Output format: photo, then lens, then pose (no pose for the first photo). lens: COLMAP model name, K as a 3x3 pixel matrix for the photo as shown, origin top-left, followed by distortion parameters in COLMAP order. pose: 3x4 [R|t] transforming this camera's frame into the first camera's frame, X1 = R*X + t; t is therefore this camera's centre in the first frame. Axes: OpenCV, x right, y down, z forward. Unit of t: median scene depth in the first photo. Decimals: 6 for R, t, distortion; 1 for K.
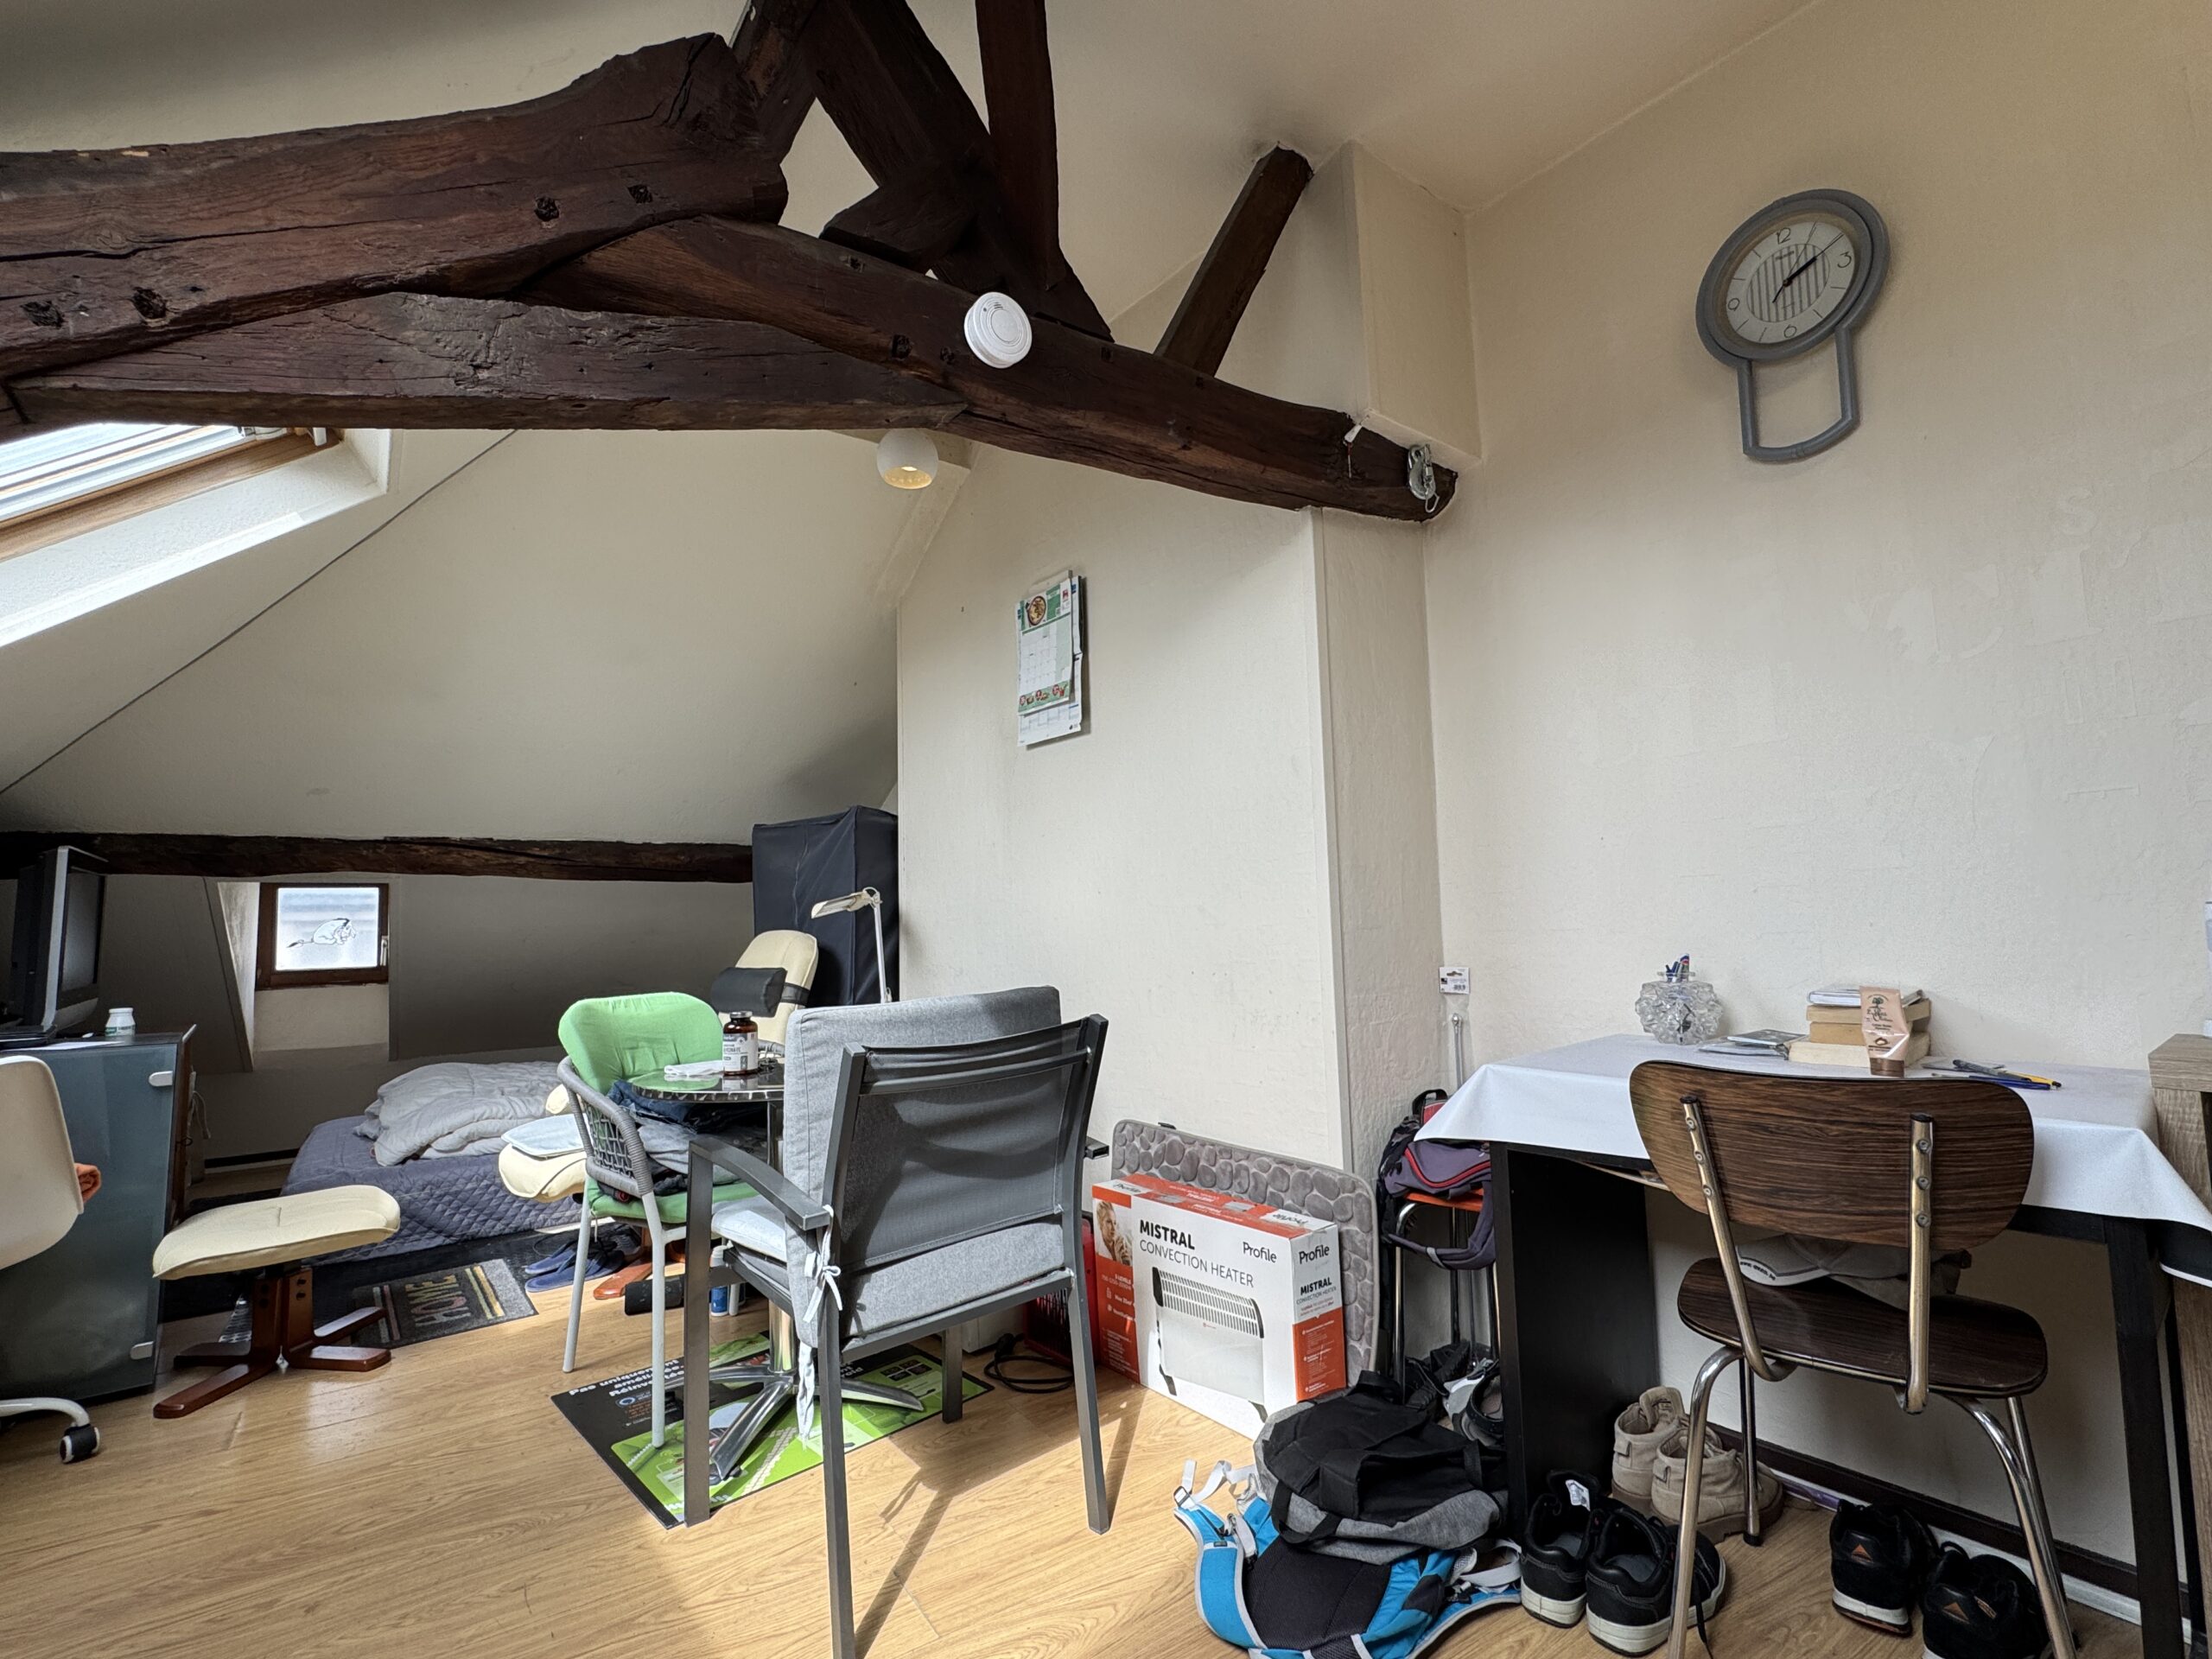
lens RADIAL K [[1013.8, 0, 1099.1], [0, 1013.8, 831.2], [0, 0, 1]] dist [-0.008584, 0.003407]
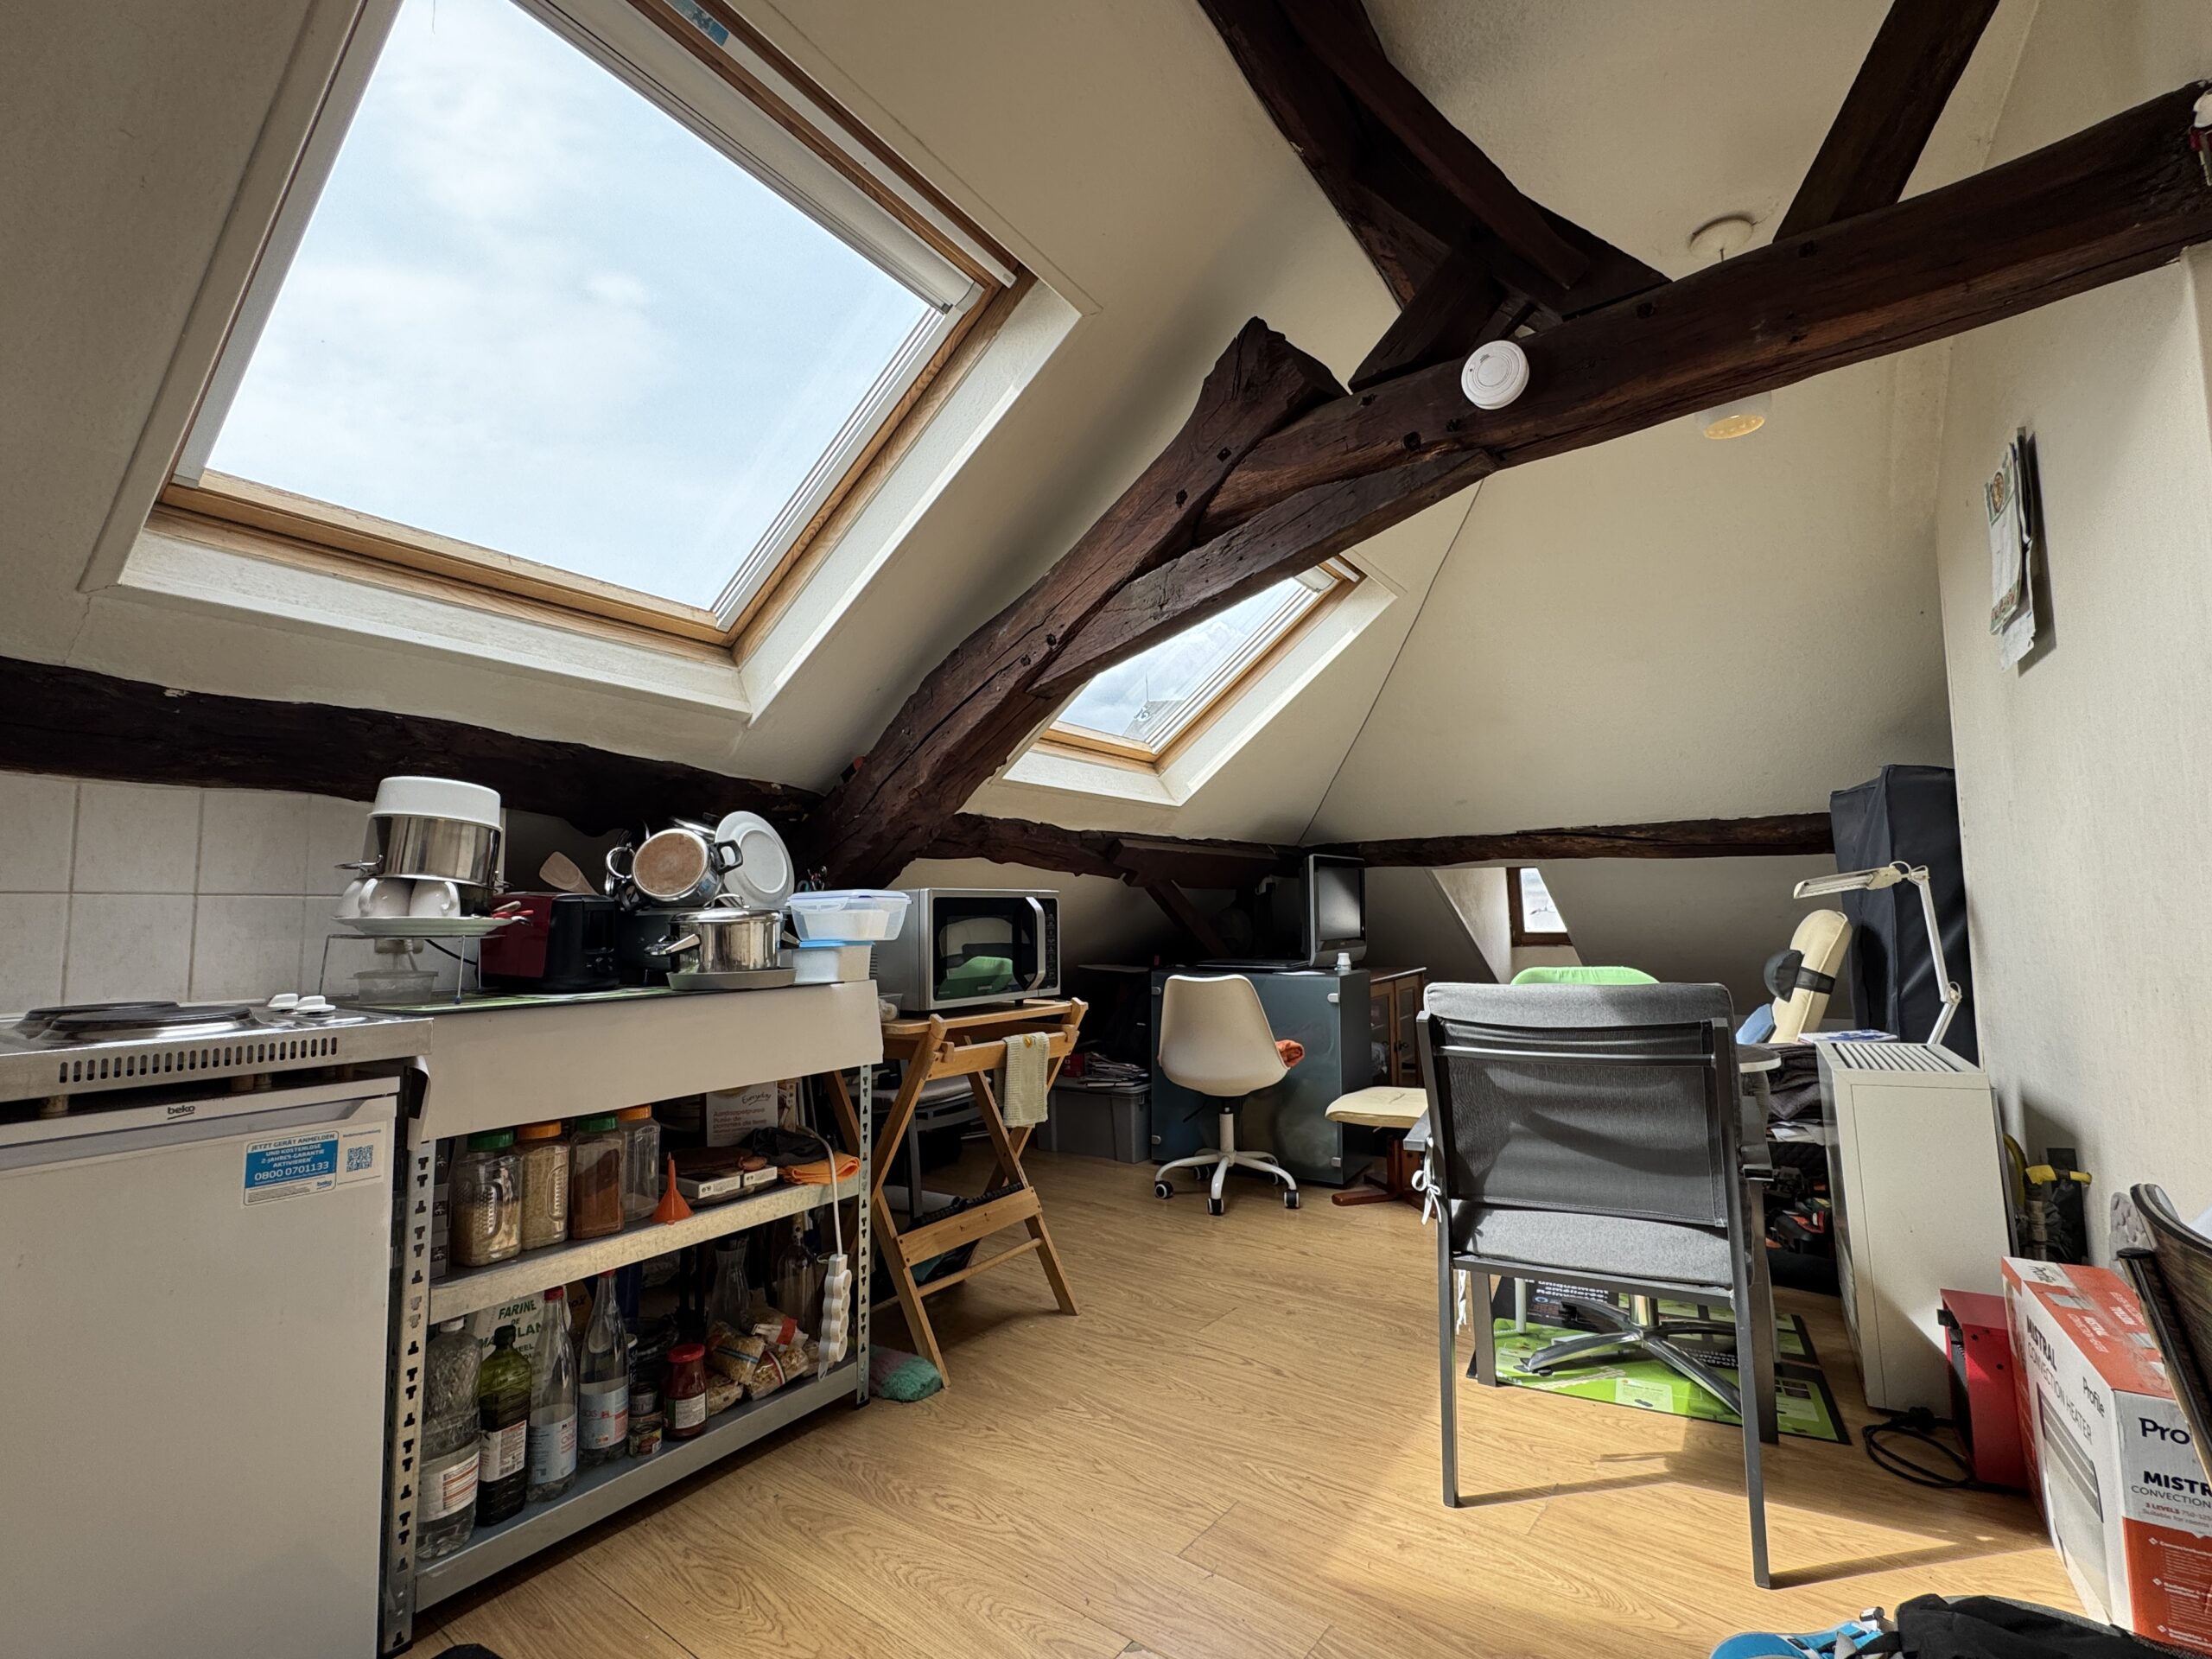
lens RADIAL K [[1013.8, 0, 1100.3], [0, 1013.8, 830.7], [0, 0, 1]] dist [-0.008584, 0.003407]
pose [[0.325832, -0.056787, -0.943721, 0.562421], [0.091268, 0.995422, -0.028386, -0.011235], [0.941012, -0.076882, 0.329523, 0.150889]]
